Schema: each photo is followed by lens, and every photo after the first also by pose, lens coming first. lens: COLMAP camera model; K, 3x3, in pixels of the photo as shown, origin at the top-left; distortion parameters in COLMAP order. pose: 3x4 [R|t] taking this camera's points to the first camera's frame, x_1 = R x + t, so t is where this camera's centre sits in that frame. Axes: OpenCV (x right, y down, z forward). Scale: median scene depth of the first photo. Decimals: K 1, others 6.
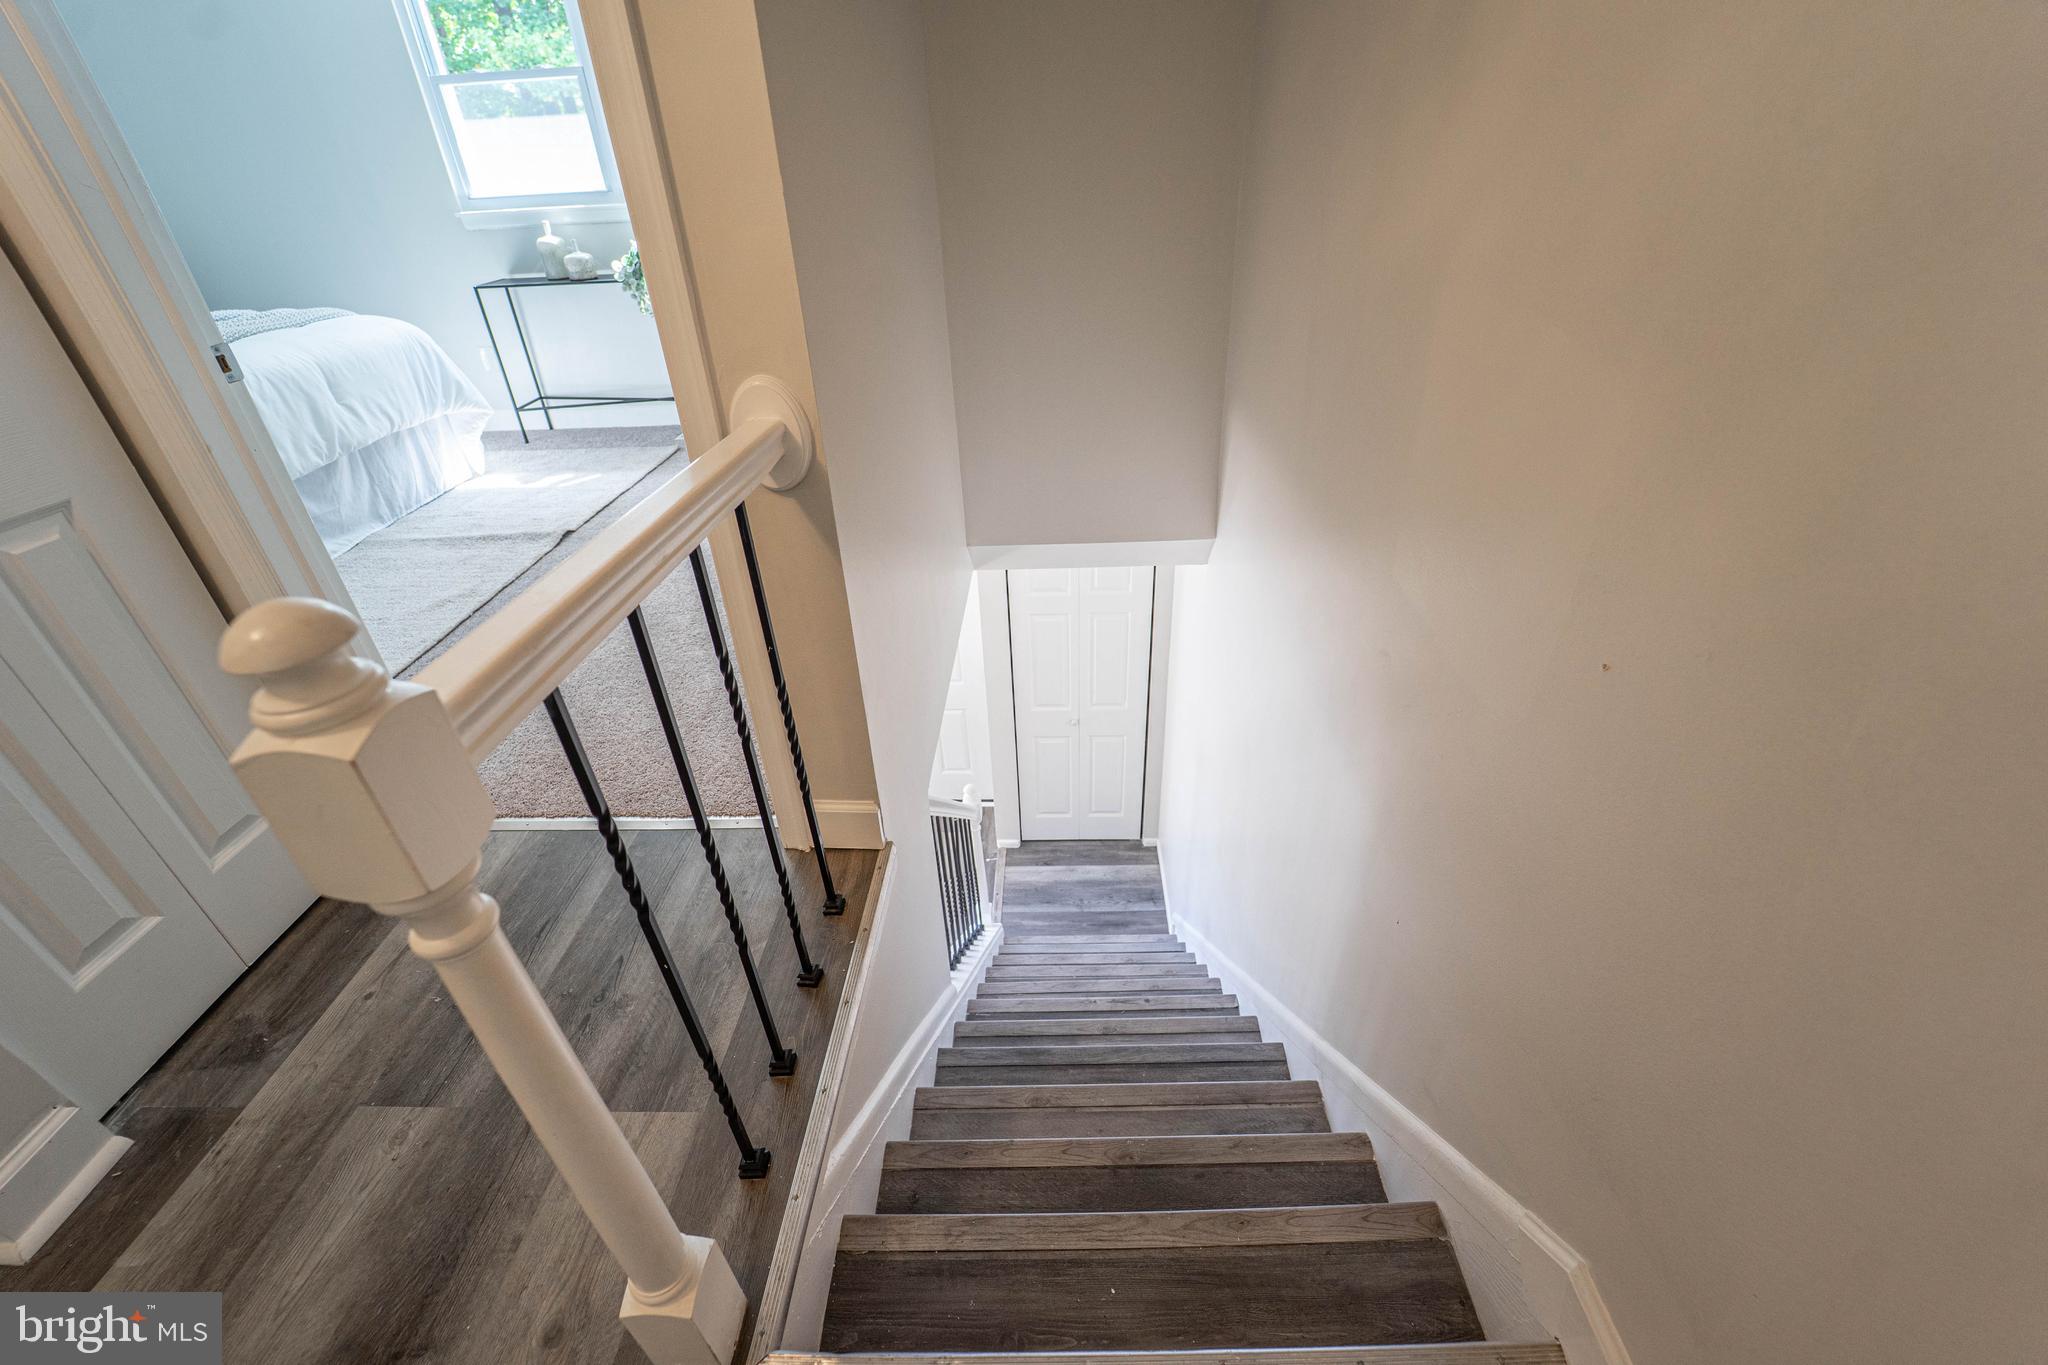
lens RADIAL K [[857.9, 0, 1037.0], [0, 857.9, 666.3], [0, 0, 1]] dist [0.000543, -0.007100]
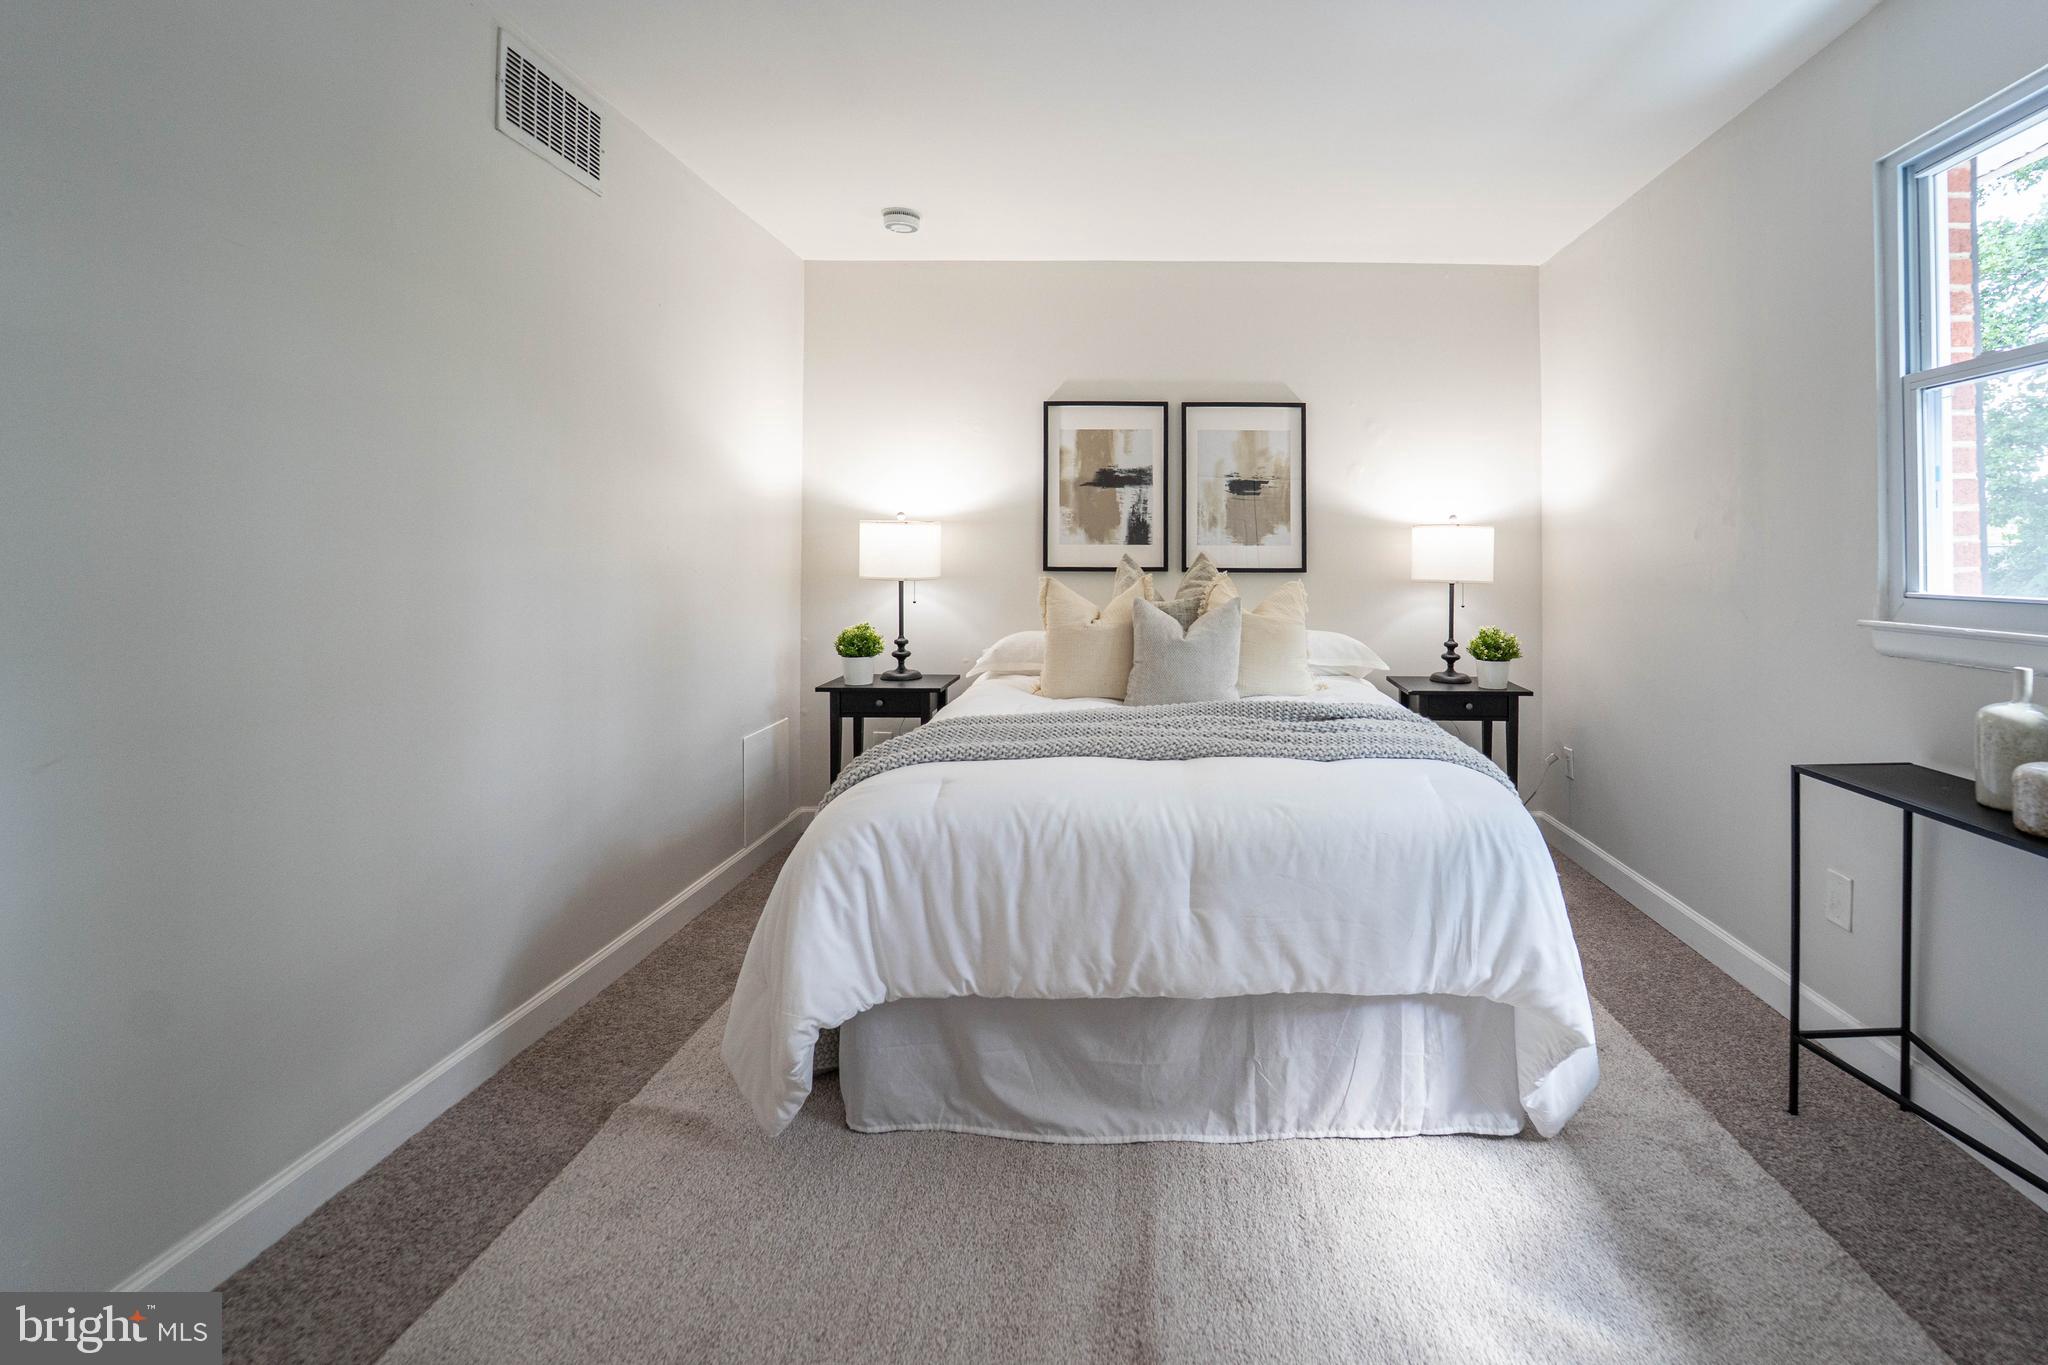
lens RADIAL K [[881.0, 0, 1151.0], [0, 881.0, 550.6], [0, 0, 1]] dist [-0.012343, -0.000166]
pose [[0.002257, 0.018229, -0.999831, -0.266014], [-0.514555, 0.857335, 0.014470, -0.487986], [0.857454, 0.514435, 0.011315, 0.843881]]
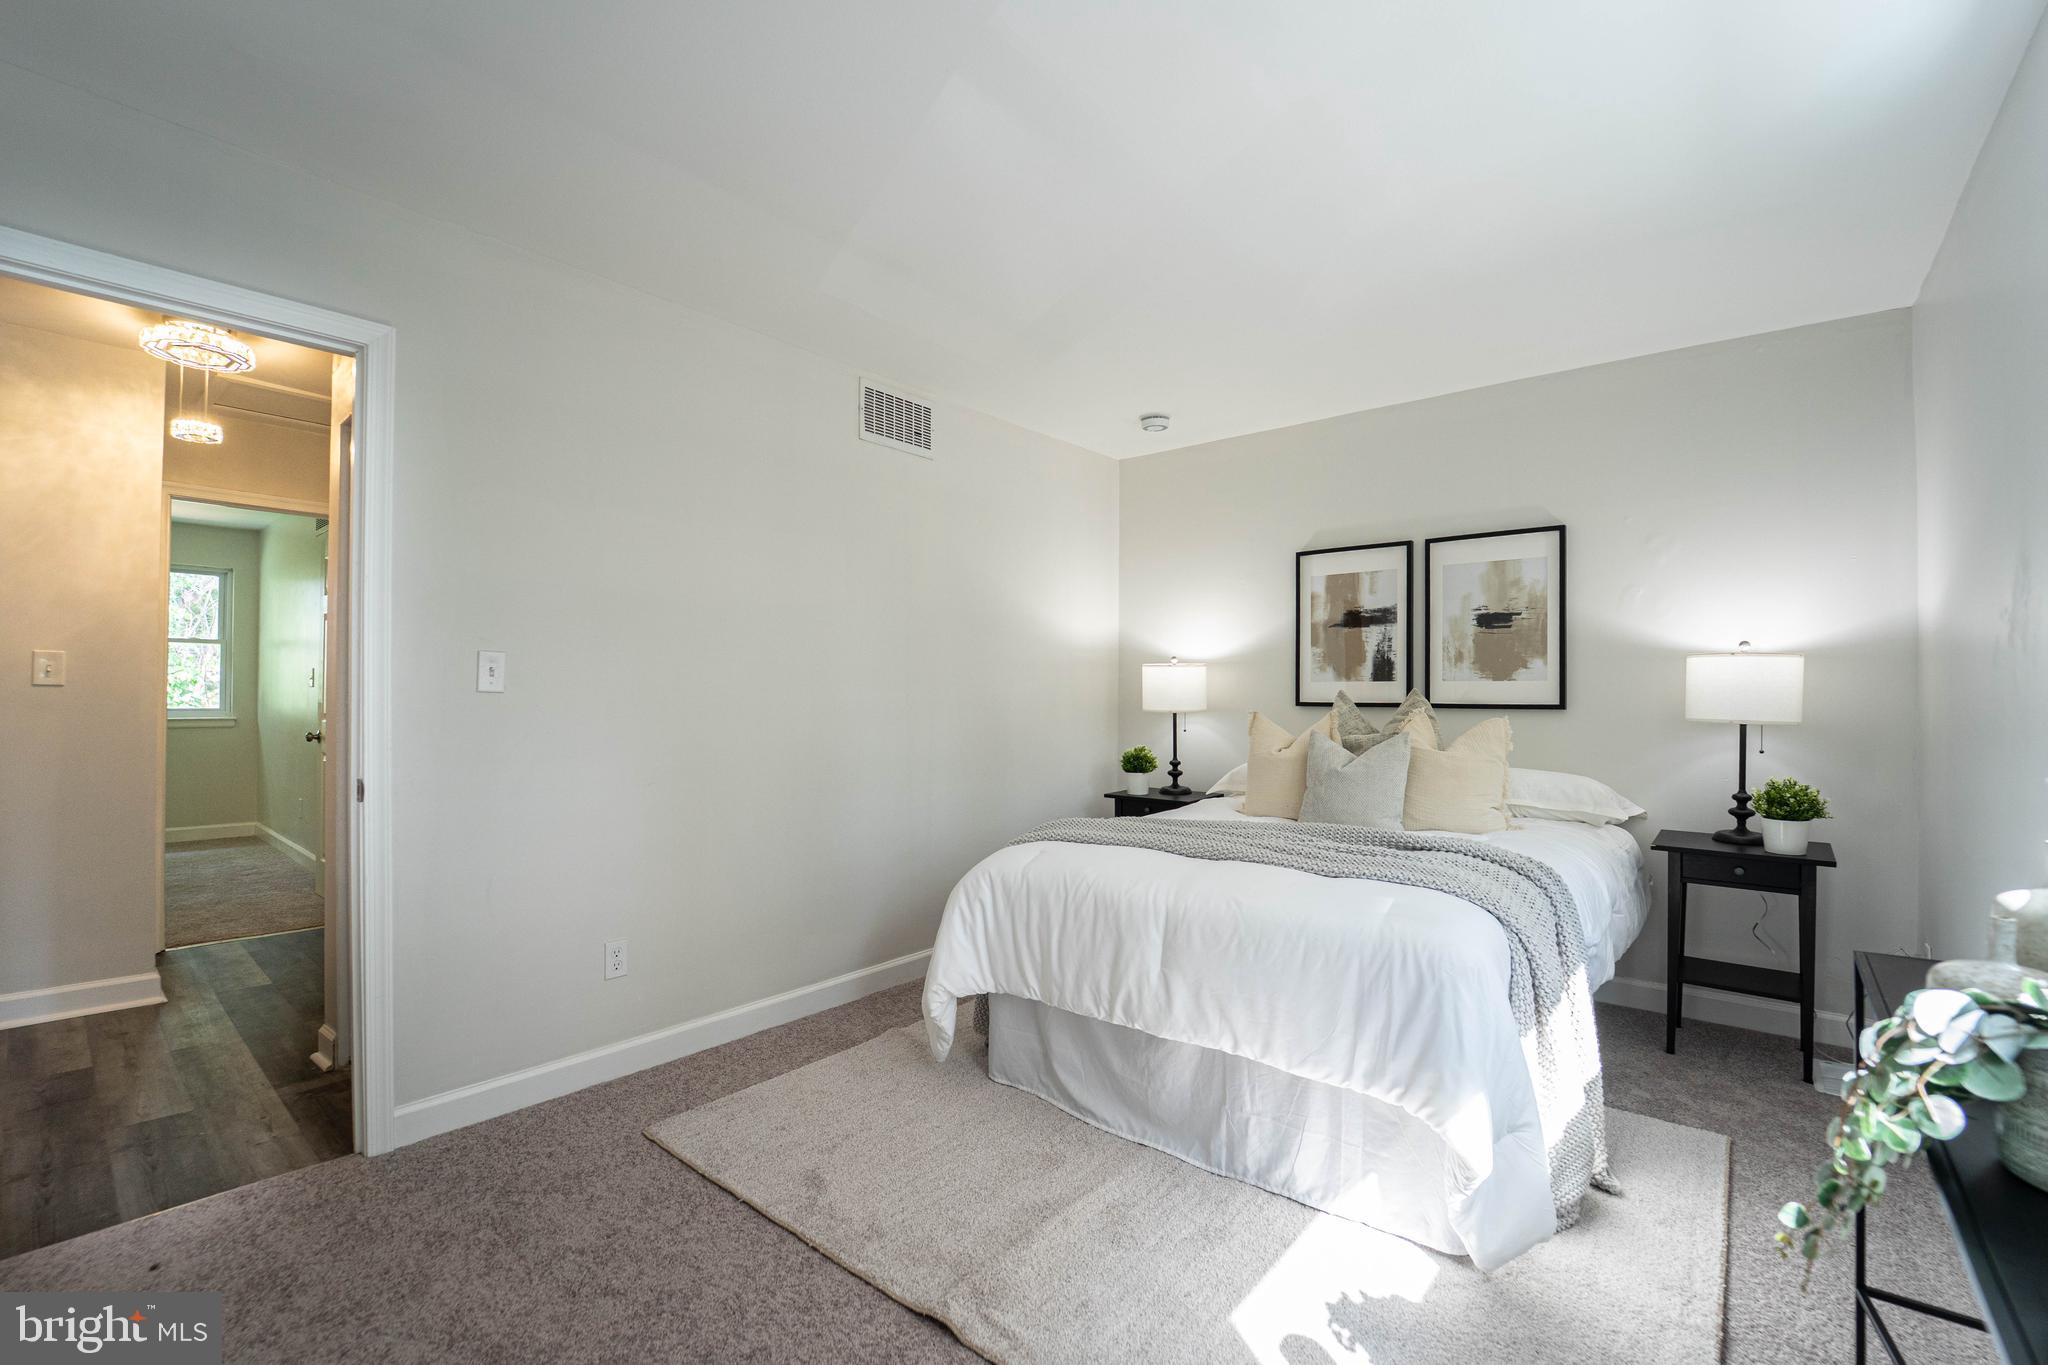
lens RADIAL K [[852.7, 0, 1056.8], [0, 852.7, 697.0], [0, 0, 1]] dist [-0.002113, -0.000169]
pose [[-0.621184, 0.029637, -0.783104, -0.231030], [-0.387569, 0.856903, 0.339863, -0.684750], [0.681117, 0.514625, -0.520808, 1.170949]]
